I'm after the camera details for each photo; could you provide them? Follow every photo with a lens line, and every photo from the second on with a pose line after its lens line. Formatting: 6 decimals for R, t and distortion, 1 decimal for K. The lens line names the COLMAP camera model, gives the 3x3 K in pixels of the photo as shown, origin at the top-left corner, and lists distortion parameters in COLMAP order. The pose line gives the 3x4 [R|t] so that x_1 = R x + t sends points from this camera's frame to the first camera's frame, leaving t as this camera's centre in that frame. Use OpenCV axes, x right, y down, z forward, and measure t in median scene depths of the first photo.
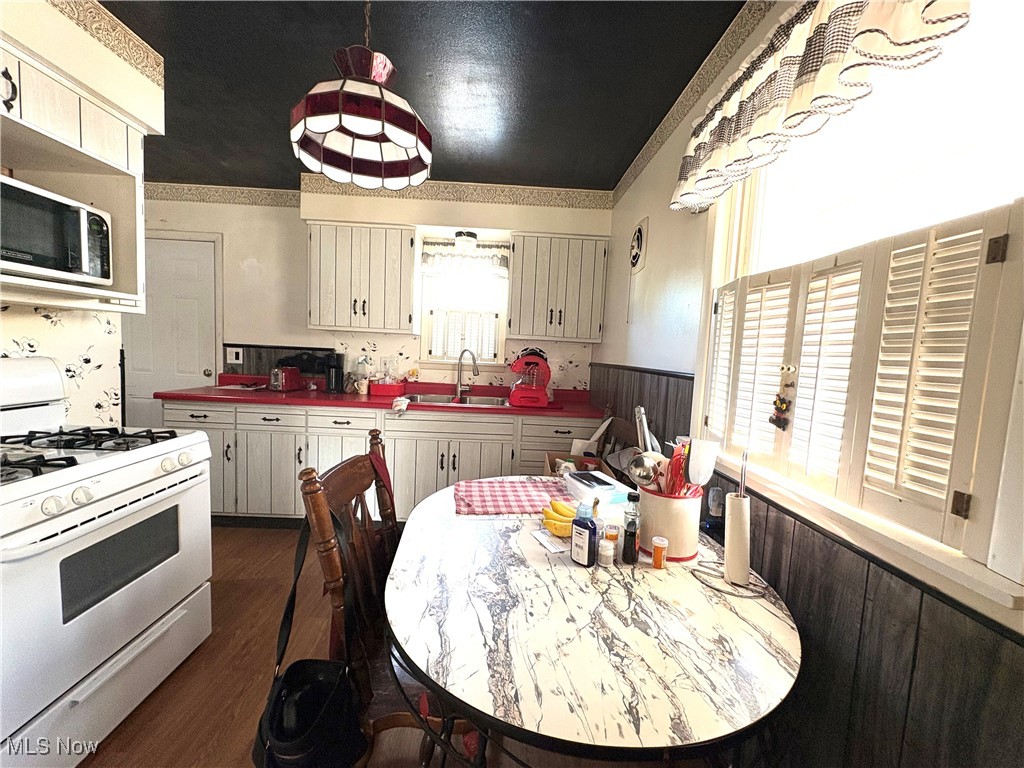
lens RADIAL K [[409.8, 0, 512.5], [0, 409.8, 385.2], [0, 0, 1]] dist [0.001075, -0.000946]
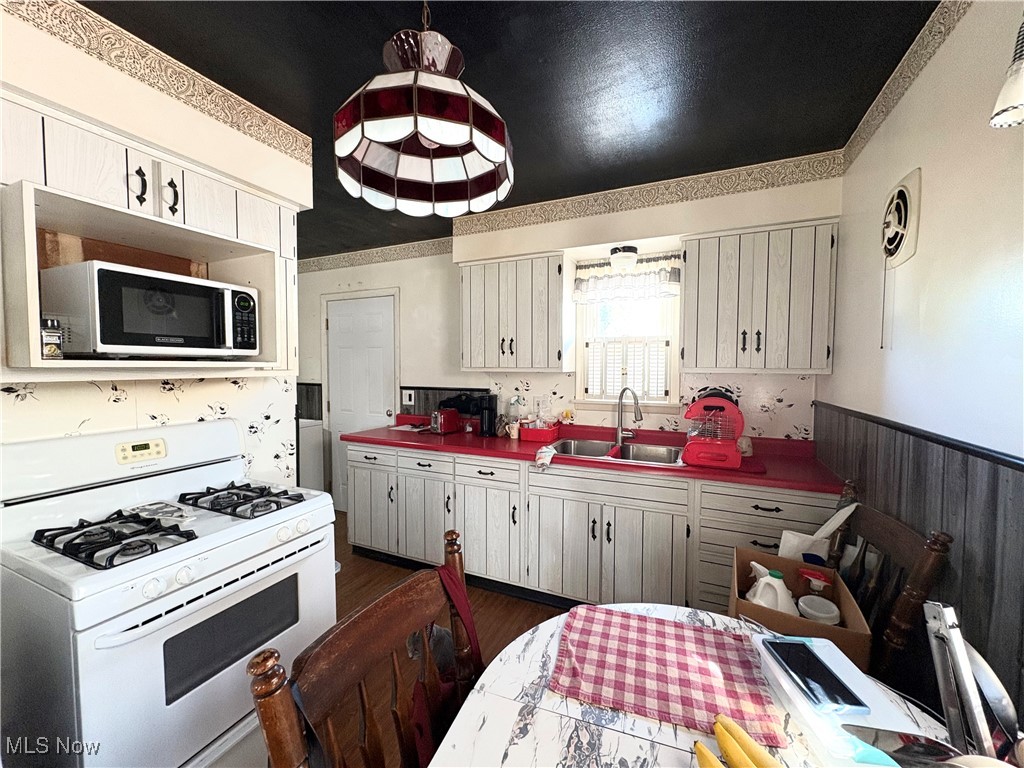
lens RADIAL K [[409.8, 0, 510.5], [0, 409.8, 385.2], [0, 0, 1]] dist [0.001075, -0.000946]
pose [[0.895253, -0.024779, -0.444868, 0.068439], [0.003469, 0.998810, -0.048652, -0.084010], [0.445544, 0.042013, 0.894274, 0.257542]]
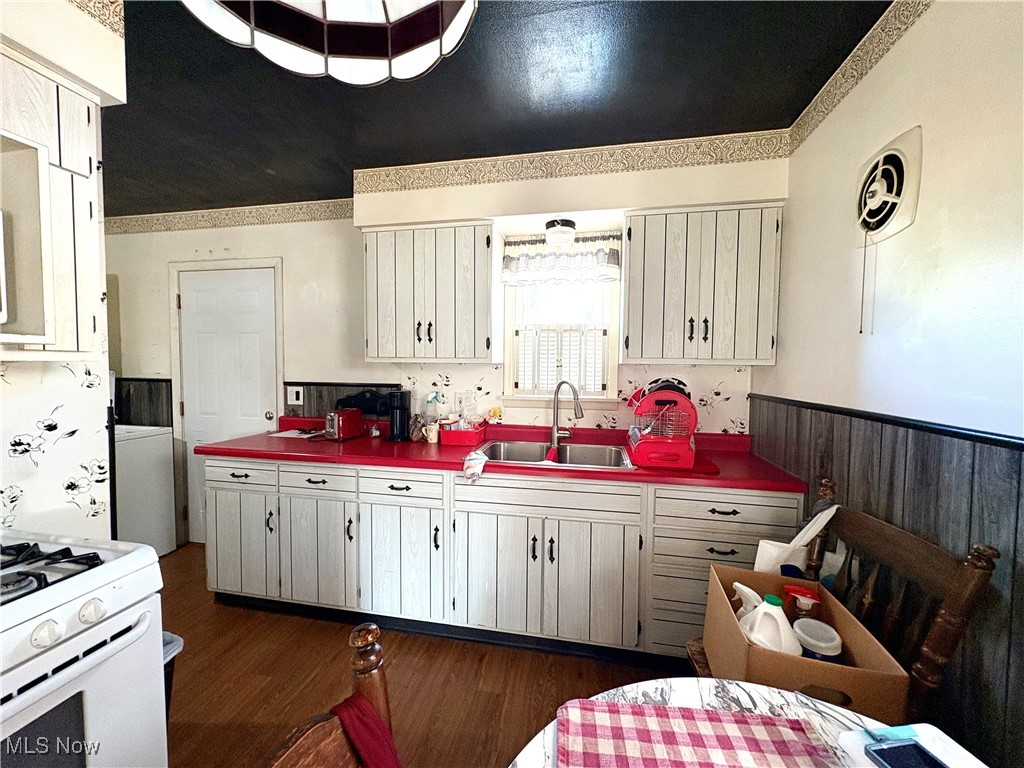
lens RADIAL K [[409.8, 0, 512.3], [0, 409.8, 384.6], [0, 0, 1]] dist [0.001075, -0.000946]
pose [[0.974036, -0.028233, -0.224627, -0.062831], [0.019057, 0.998897, -0.042912, -0.081793], [0.225590, 0.037517, 0.973500, 0.432711]]
